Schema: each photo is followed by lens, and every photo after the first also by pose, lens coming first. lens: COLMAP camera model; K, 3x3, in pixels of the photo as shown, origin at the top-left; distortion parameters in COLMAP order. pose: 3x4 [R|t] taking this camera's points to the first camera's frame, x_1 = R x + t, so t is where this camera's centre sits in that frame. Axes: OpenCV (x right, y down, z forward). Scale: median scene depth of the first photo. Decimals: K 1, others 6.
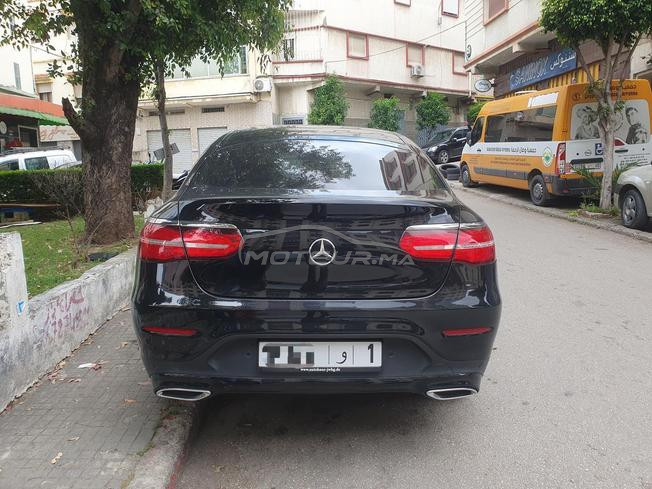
lens RADIAL K [[545.2, 0, 346.3], [0, 545.2, 243.7], [0, 0, 1]] dist [0.005541, 0.025761]
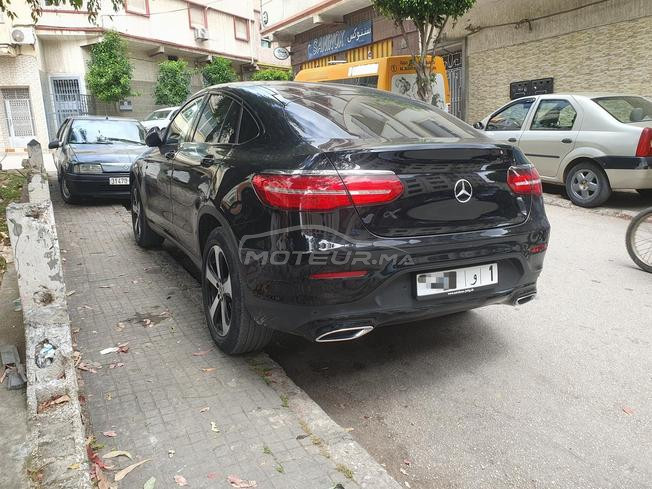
lens RADIAL K [[545.2, 0, 346.3], [0, 545.2, 243.7], [0, 0, 1]] dist [0.005541, 0.025761]
pose [[0.888161, -0.098997, 0.448743, -0.124603], [0.074537, 0.994623, 0.071897, 0.003742], [-0.453447, -0.030408, 0.890764, 0.010054]]
